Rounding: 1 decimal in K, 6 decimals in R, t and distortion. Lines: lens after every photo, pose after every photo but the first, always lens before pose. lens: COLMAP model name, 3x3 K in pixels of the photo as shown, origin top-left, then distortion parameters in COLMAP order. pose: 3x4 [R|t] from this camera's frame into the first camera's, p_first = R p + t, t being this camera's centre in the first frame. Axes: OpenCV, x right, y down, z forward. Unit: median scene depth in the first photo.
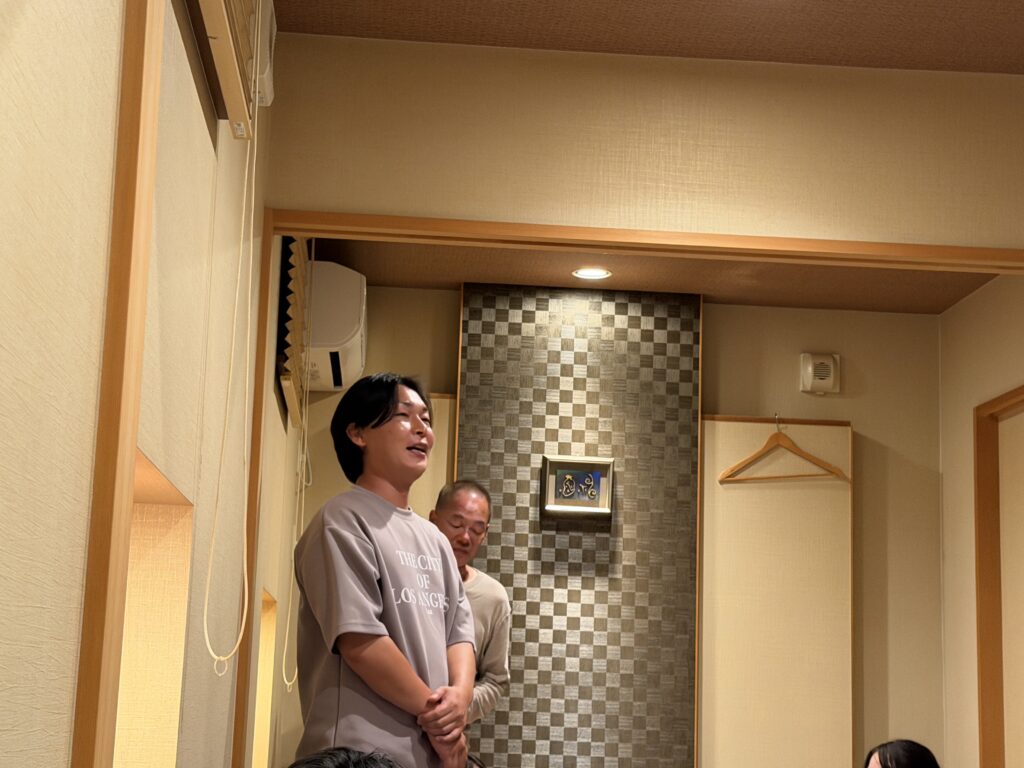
lens RADIAL K [[1836.3, 0, 512.0], [0, 1836.3, 391.6], [0, 0, 1]] dist [0.076378, 0.000000]
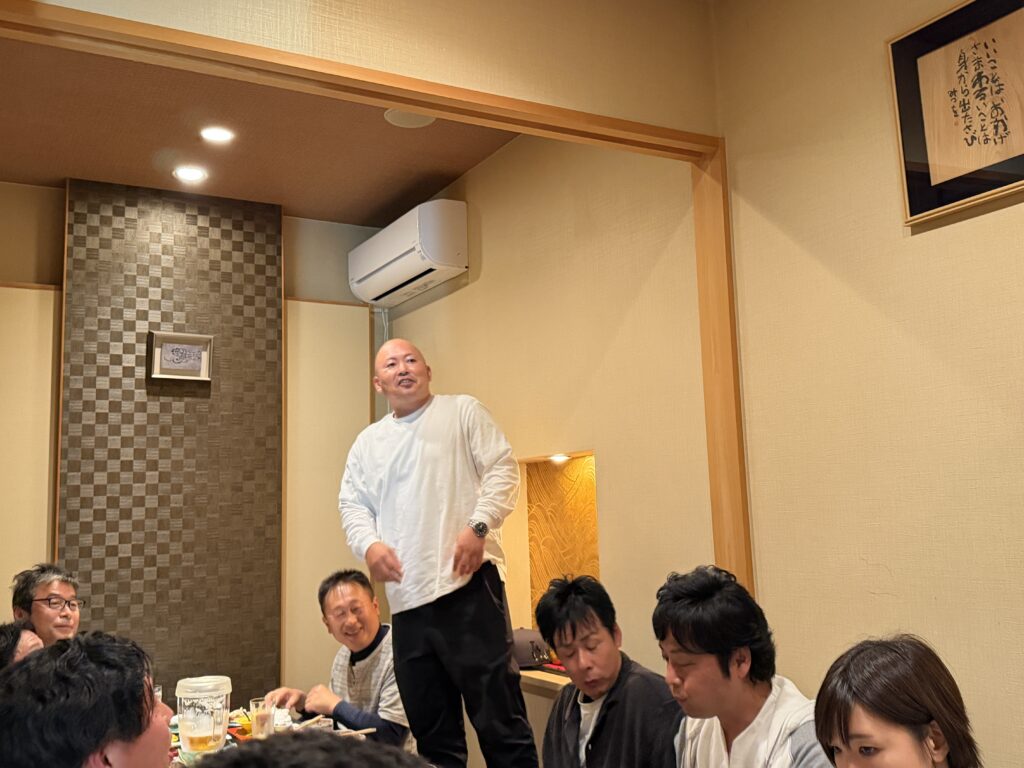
lens RADIAL K [[1042.1, 0, 526.9], [0, 1042.1, 375.8], [0, 0, 1]] dist [0.050341, 0.000000]
pose [[0.911008, -0.005764, 0.412348, -0.037831], [-0.008736, 0.999408, 0.033271, 0.044467], [-0.412296, -0.033912, 0.910419, 0.300300]]
